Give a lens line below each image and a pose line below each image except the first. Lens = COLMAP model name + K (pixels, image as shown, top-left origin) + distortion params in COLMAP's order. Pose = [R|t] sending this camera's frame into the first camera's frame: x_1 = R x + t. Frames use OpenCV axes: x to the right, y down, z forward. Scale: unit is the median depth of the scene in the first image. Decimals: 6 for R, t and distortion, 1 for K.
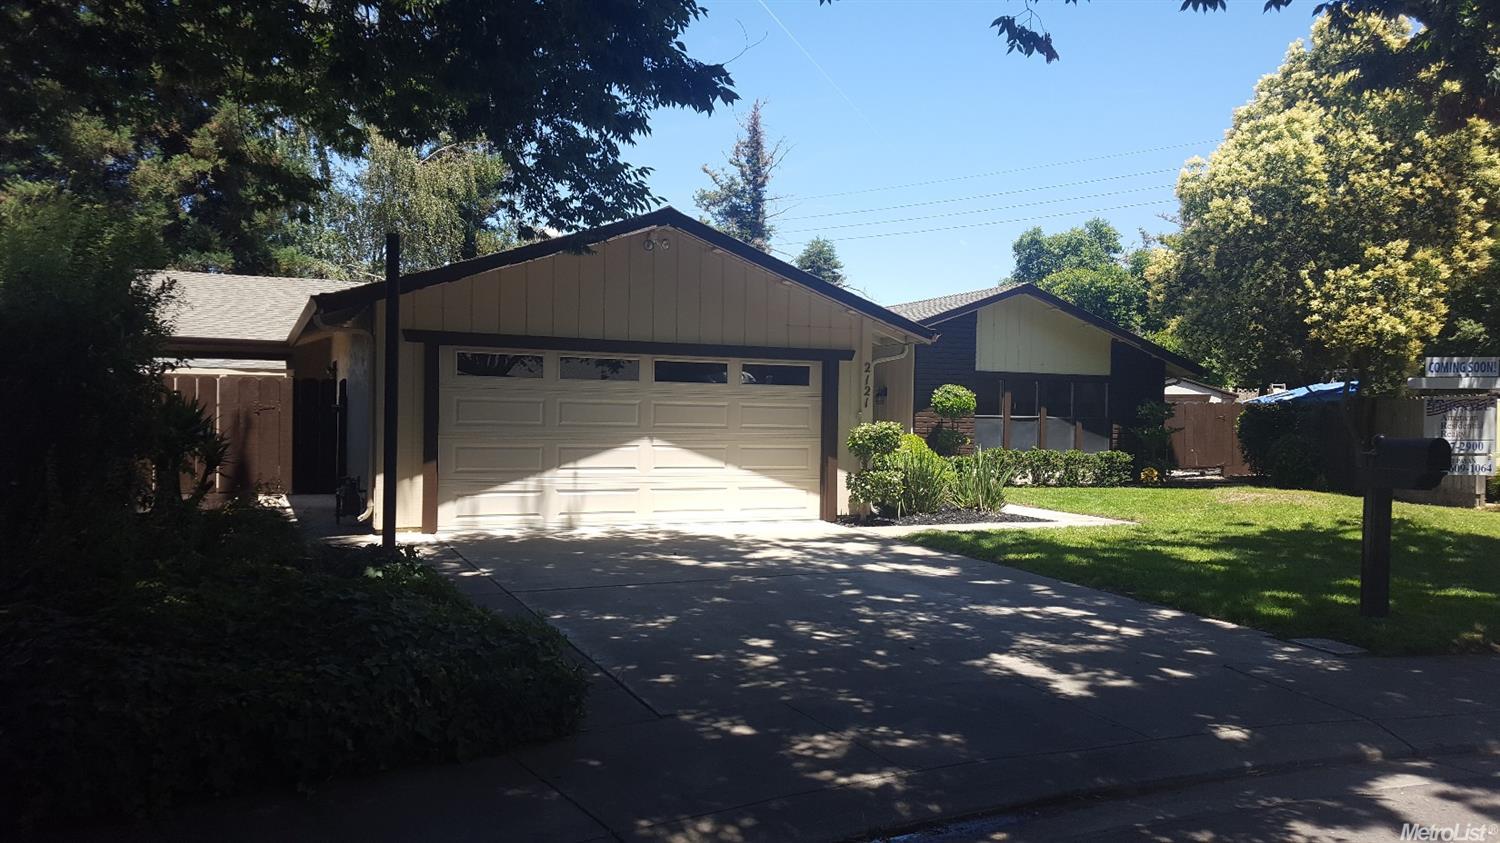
lens RADIAL K [[1104.4, 0, 739.0], [0, 1104.4, 426.0], [0, 0, 1]] dist [0.095641, -0.136756]
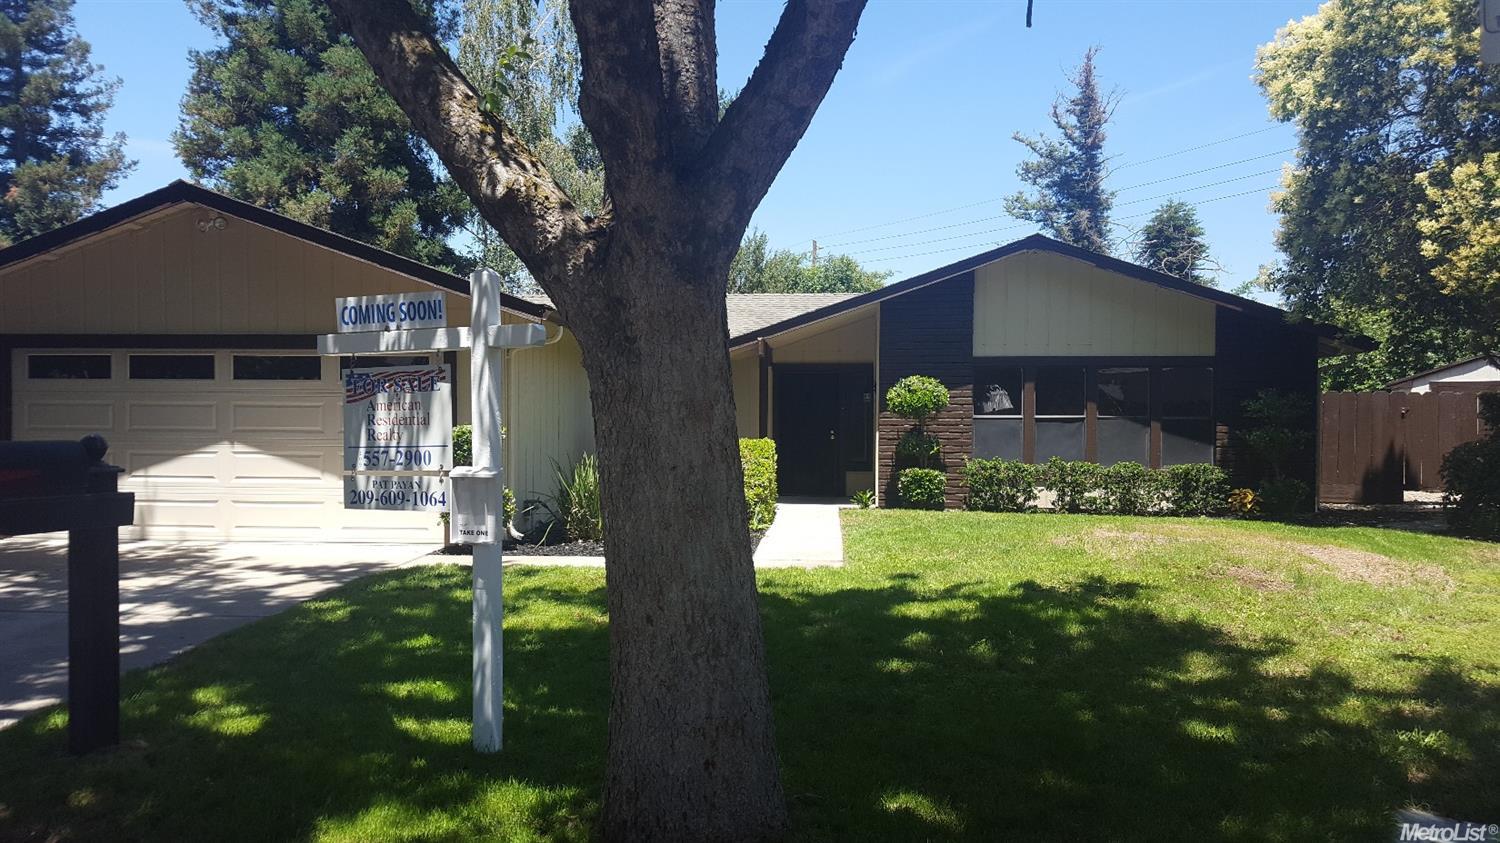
lens RADIAL K [[1104.4, 0, 725.5], [0, 1104.4, 436.4], [0, 0, 1]] dist [0.095641, -0.136756]
pose [[0.865782, -0.001667, -0.500419, 0.677003], [0.003127, 0.999993, 0.002079, 0.004490], [0.500412, -0.003364, 0.865781, 0.394682]]
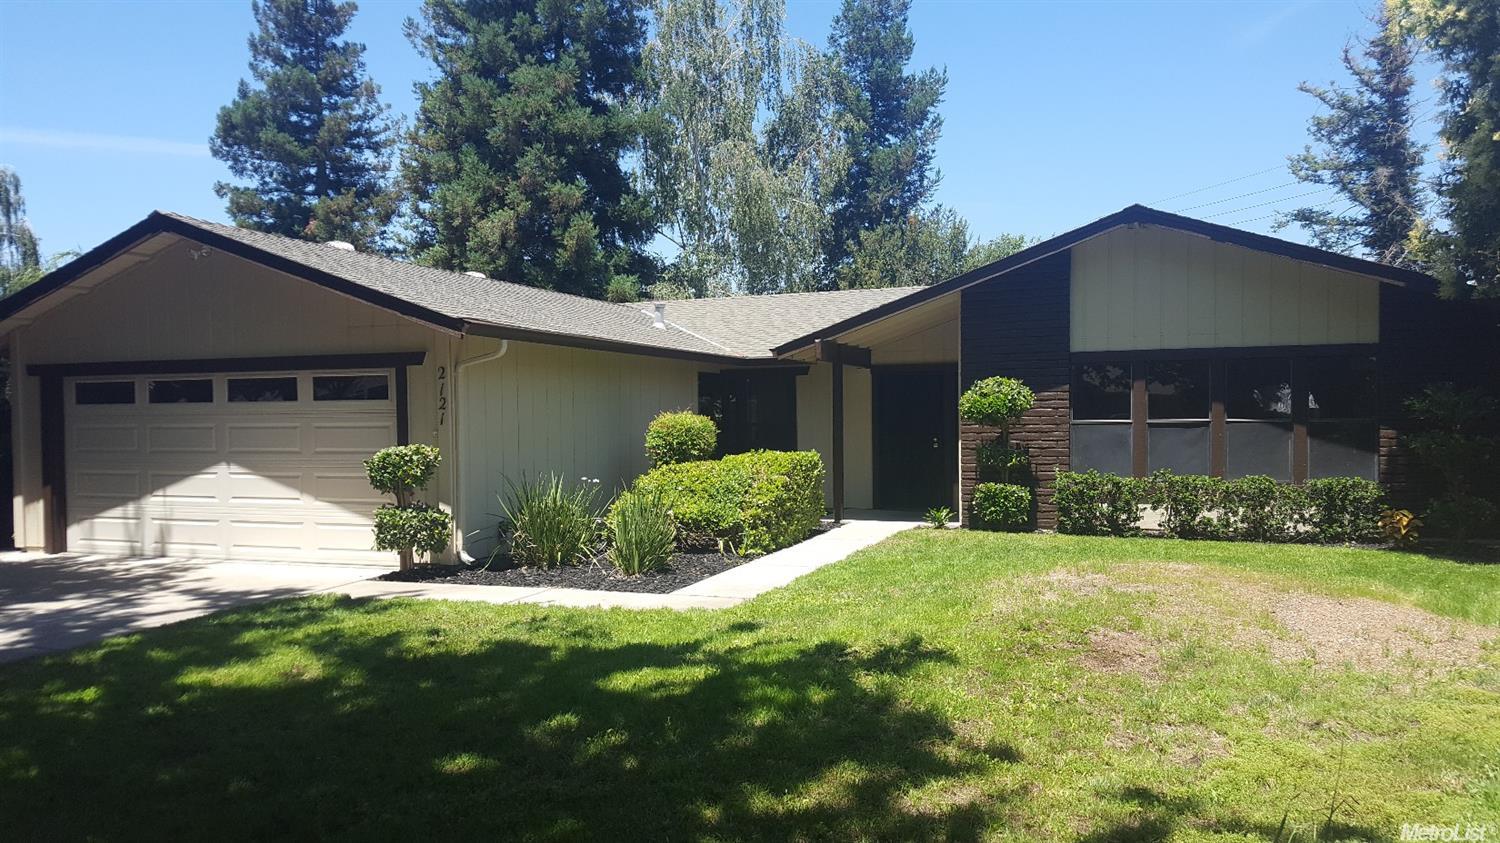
lens RADIAL K [[1104.4, 0, 748.0], [0, 1104.4, 449.5], [0, 0, 1]] dist [0.095641, -0.136756]
pose [[0.699250, -0.000432, -0.714877, 0.833526], [0.015569, 0.999772, 0.014624, -0.007725], [0.714707, -0.021356, 0.699097, 0.622030]]
